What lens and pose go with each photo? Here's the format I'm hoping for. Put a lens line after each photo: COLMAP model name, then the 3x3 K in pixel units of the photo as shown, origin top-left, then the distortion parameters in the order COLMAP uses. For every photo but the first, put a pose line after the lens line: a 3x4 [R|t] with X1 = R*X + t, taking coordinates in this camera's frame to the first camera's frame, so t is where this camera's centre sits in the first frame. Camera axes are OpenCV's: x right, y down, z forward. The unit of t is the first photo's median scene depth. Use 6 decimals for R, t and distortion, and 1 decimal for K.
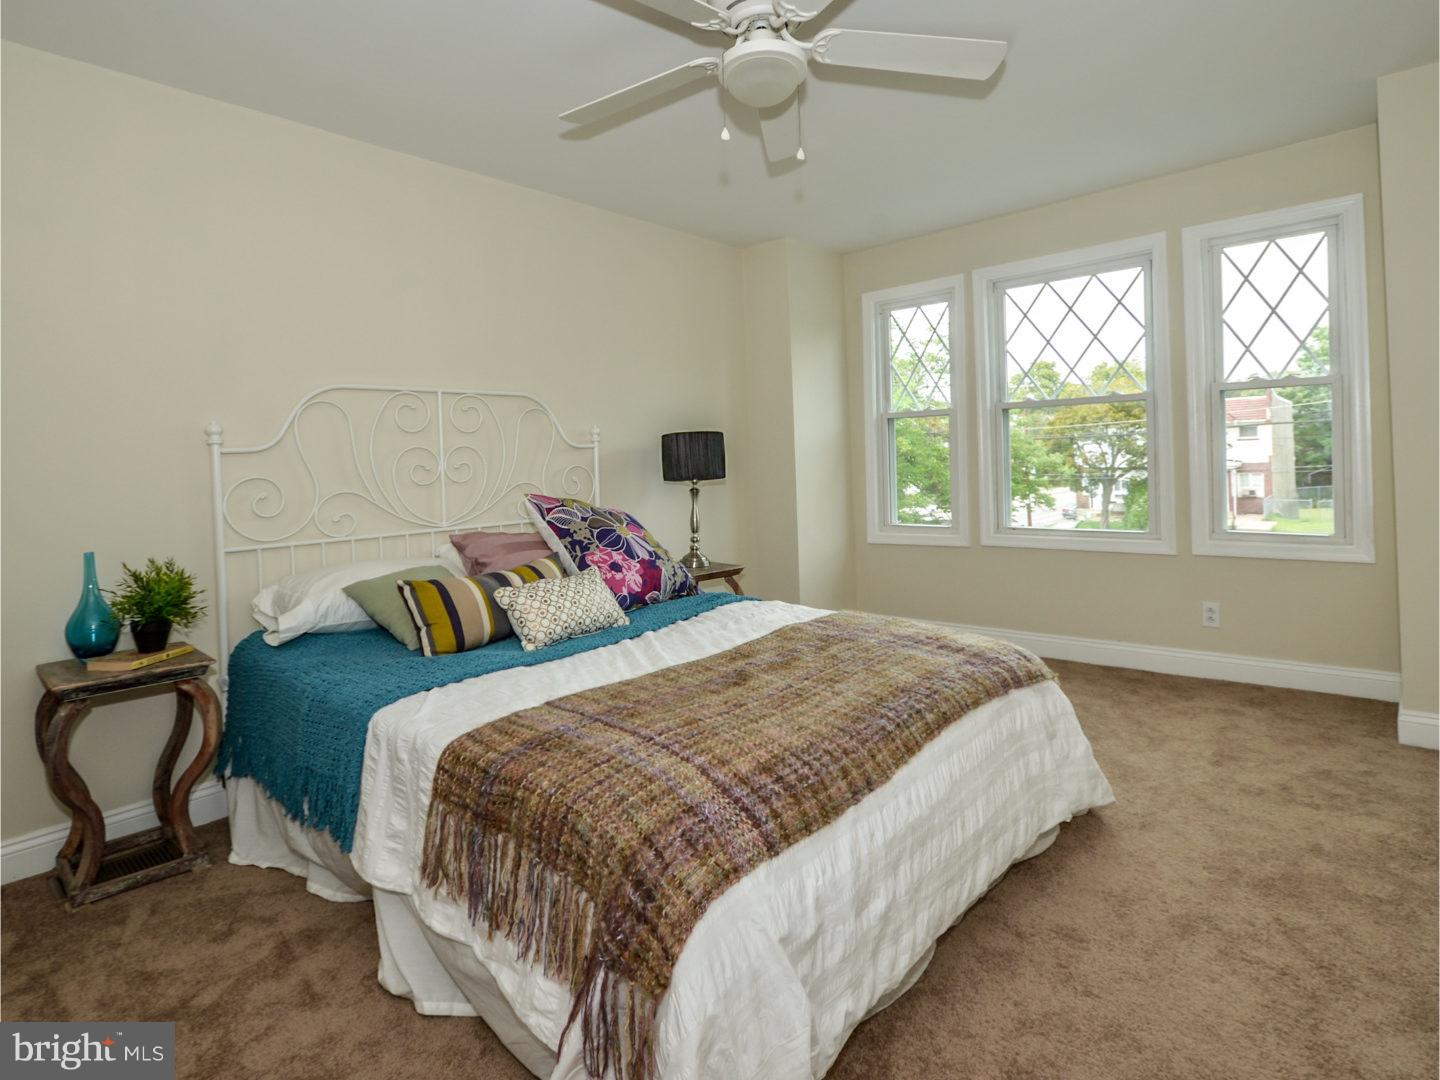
lens RADIAL K [[744.5, 0, 721.9], [0, 744.5, 498.2], [0, 0, 1]] dist [-0.001461, -0.001642]
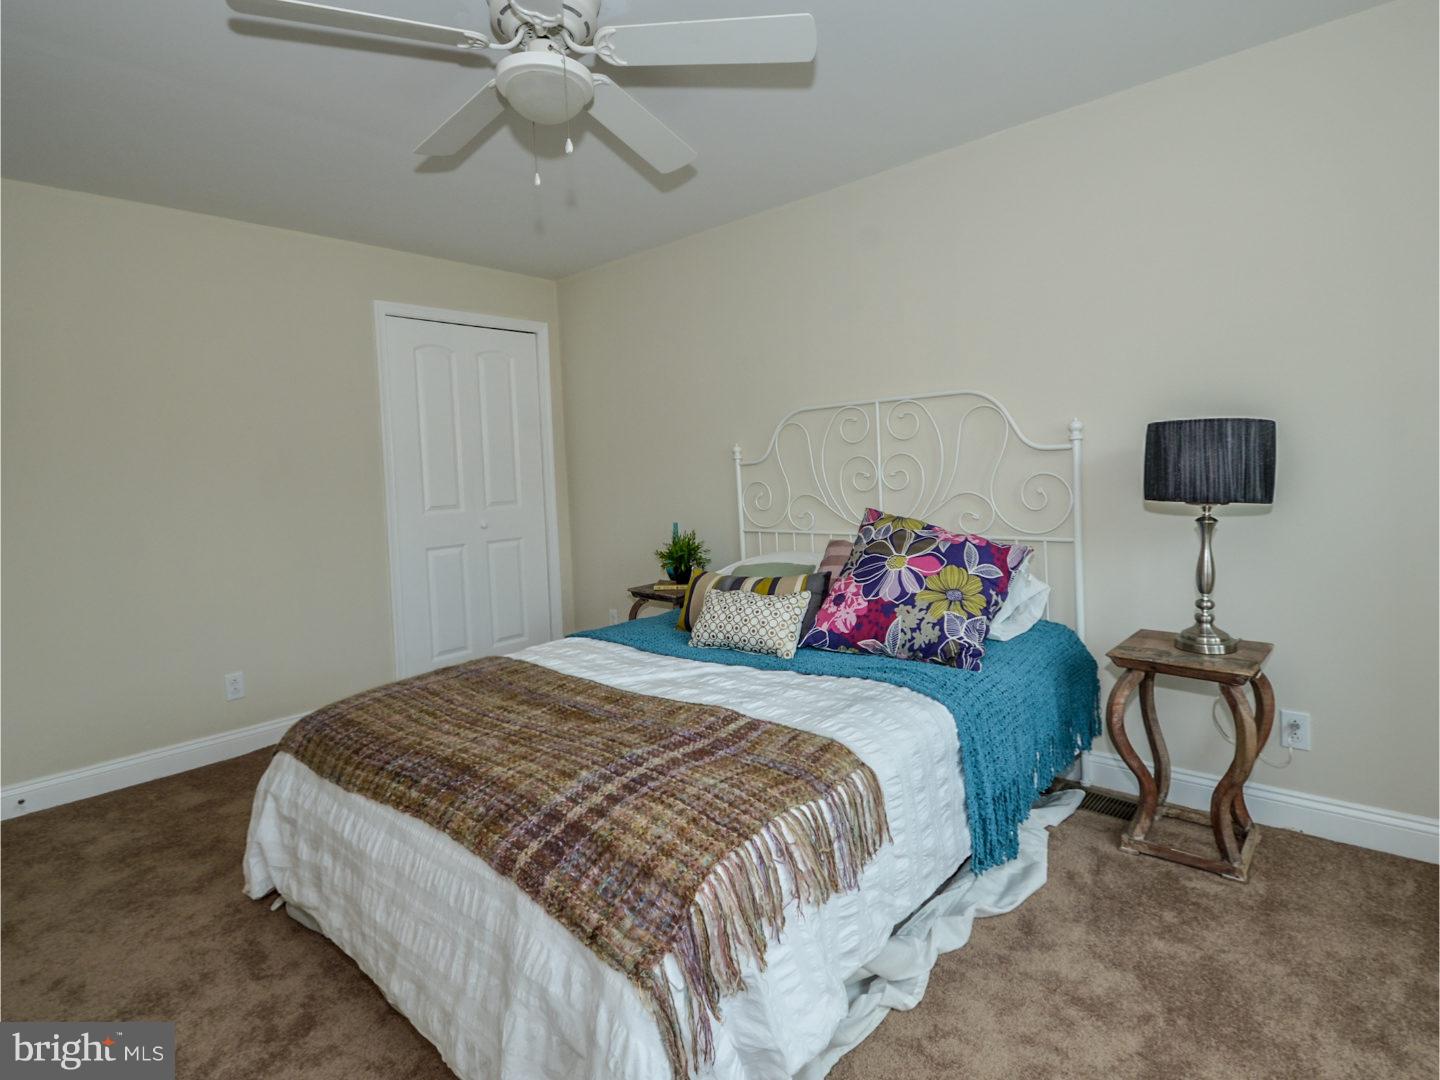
lens RADIAL K [[744.5, 0, 721.9], [0, 744.5, 498.2], [0, 0, 1]] dist [-0.001461, -0.001642]
pose [[0.011490, 0.069272, -0.997532, 0.695344], [-0.013162, 0.997522, 0.069119, -0.082127], [0.999847, 0.012335, 0.012373, 0.807784]]
